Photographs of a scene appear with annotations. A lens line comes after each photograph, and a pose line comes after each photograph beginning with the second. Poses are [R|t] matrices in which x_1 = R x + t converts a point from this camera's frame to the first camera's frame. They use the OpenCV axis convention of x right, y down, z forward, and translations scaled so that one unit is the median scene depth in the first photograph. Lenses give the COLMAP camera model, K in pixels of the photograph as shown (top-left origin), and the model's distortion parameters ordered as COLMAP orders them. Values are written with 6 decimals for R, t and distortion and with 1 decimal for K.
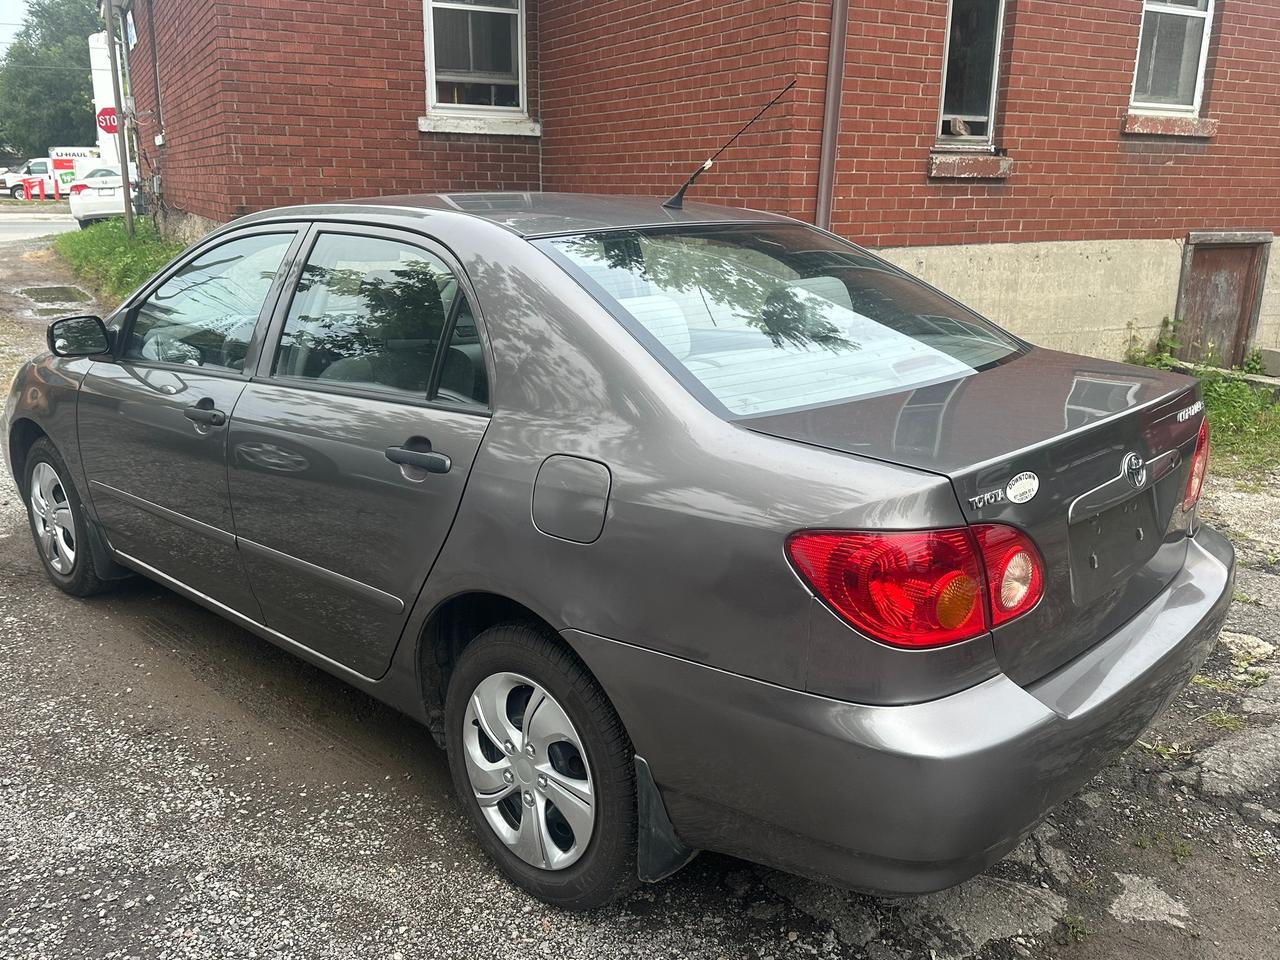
lens RADIAL K [[1052.3, 0, 640.0], [0, 1052.3, 480.0], [0, 0, 1]] dist [0.010810, -0.008091]
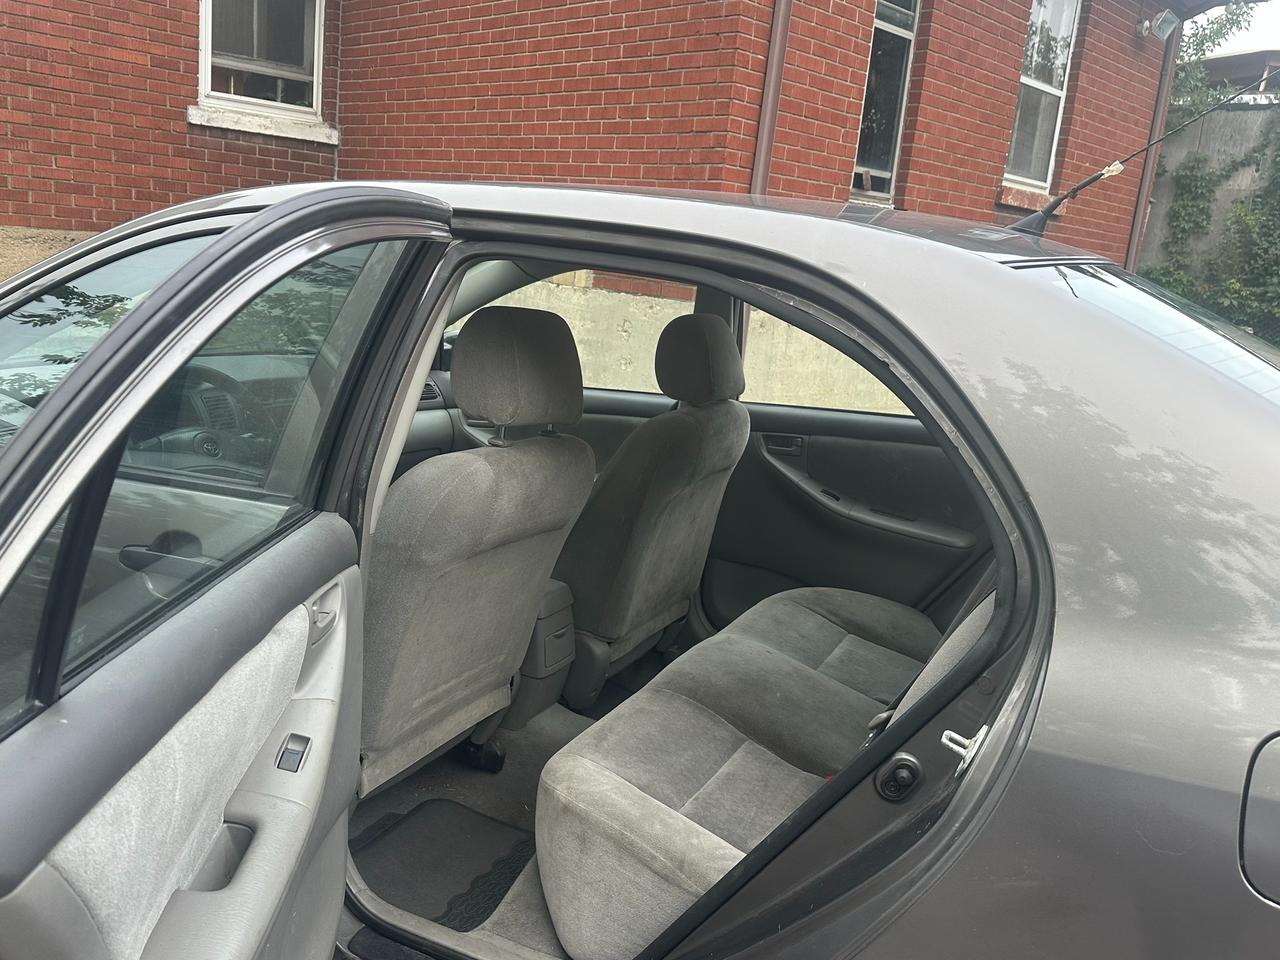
lens RADIAL K [[1052.3, 0, 640.0], [0, 1052.3, 480.0], [0, 0, 1]] dist [0.010810, -0.008091]
pose [[0.961227, 0.017686, 0.275189, -0.111175], [-0.008079, 0.999319, -0.036003, -0.036022], [-0.275639, 0.032384, 0.960716, 0.159537]]
